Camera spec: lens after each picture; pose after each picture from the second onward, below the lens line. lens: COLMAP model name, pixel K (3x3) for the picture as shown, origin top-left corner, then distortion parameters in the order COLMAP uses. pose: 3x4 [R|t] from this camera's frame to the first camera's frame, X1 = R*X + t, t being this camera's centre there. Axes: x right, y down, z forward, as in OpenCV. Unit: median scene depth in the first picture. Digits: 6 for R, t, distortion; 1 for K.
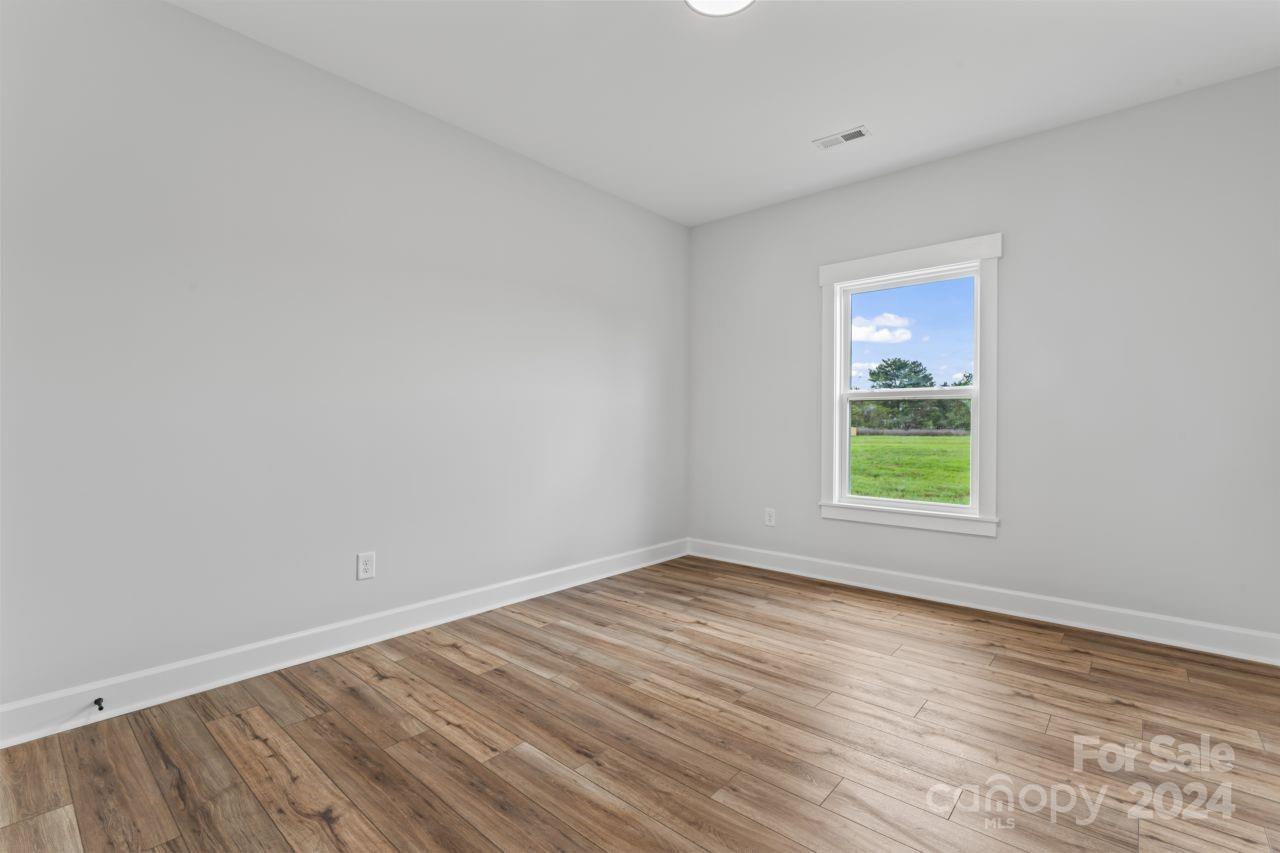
lens RADIAL K [[582.4, 0, 634.5], [0, 582.4, 428.8], [0, 0, 1]] dist [-0.001991, -0.000508]
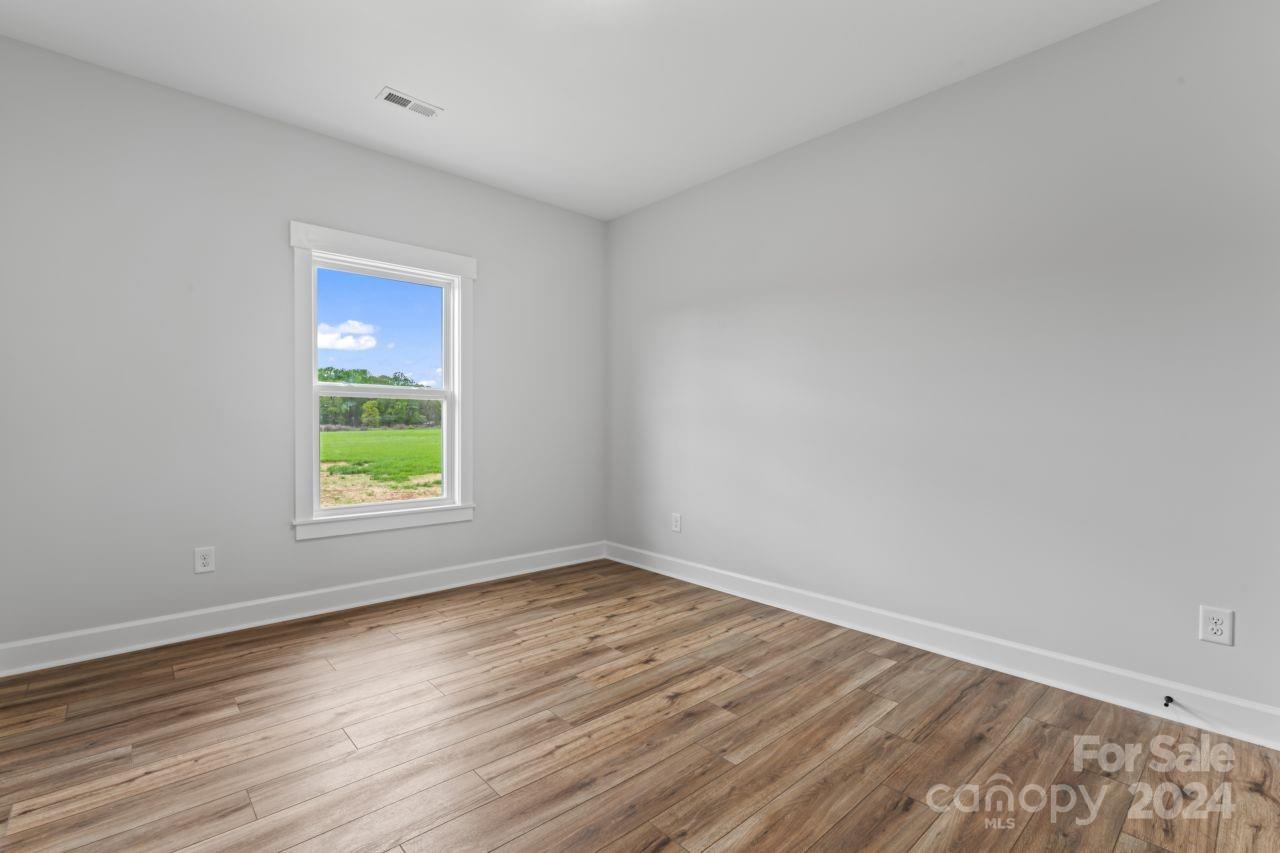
lens RADIAL K [[582.4, 0, 637.0], [0, 582.4, 438.6], [0, 0, 1]] dist [-0.001991, -0.000508]
pose [[0.096205, -0.029903, 0.994912, -0.644557], [0.001651, 0.999552, 0.029883, -0.013895], [-0.995360, -0.001233, 0.096211, 0.717375]]
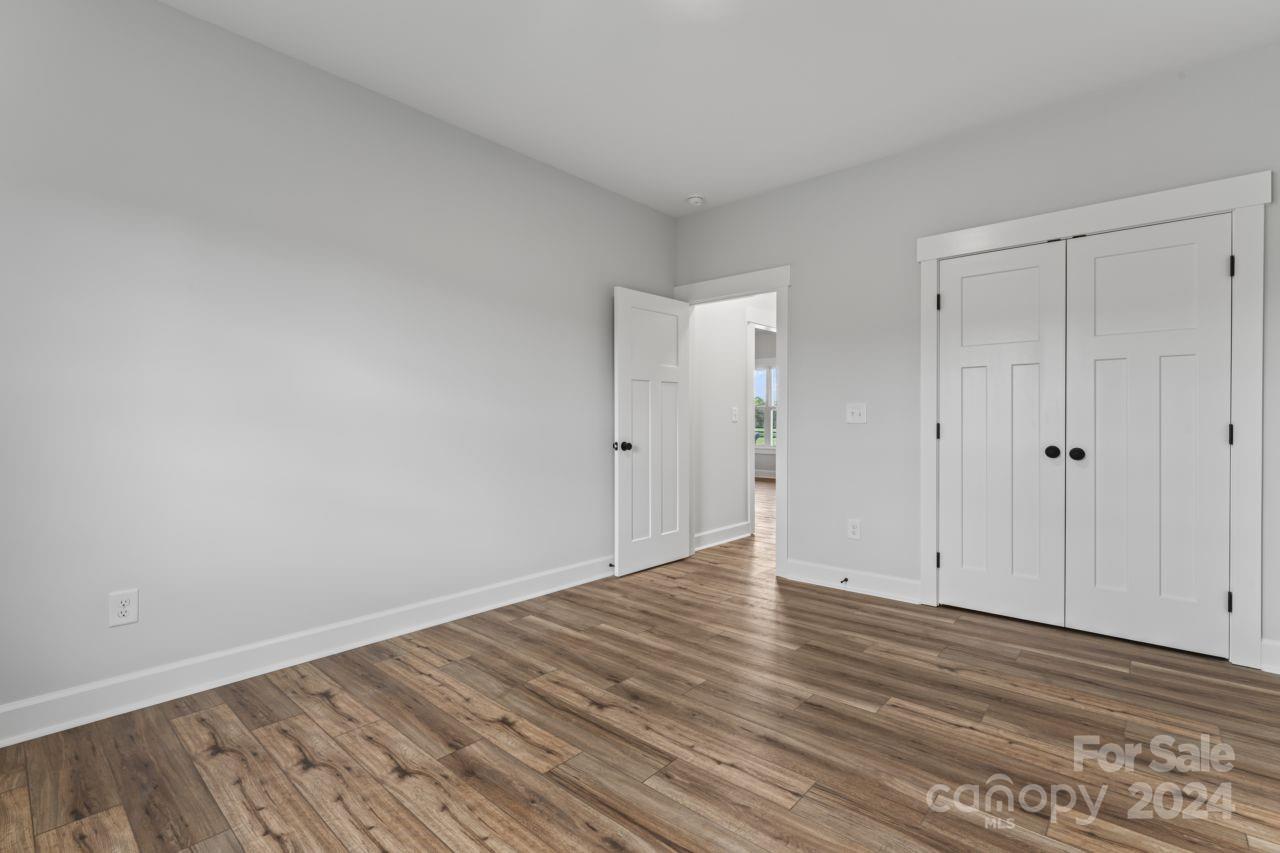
lens RADIAL K [[582.4, 0, 650.7], [0, 582.4, 424.8], [0, 0, 1]] dist [-0.001991, -0.000508]
pose [[-0.999767, -0.001407, -0.021562, 0.198186], [-0.001843, 0.999794, 0.020230, -0.017051], [0.021530, 0.020265, -0.999563, 1.603808]]
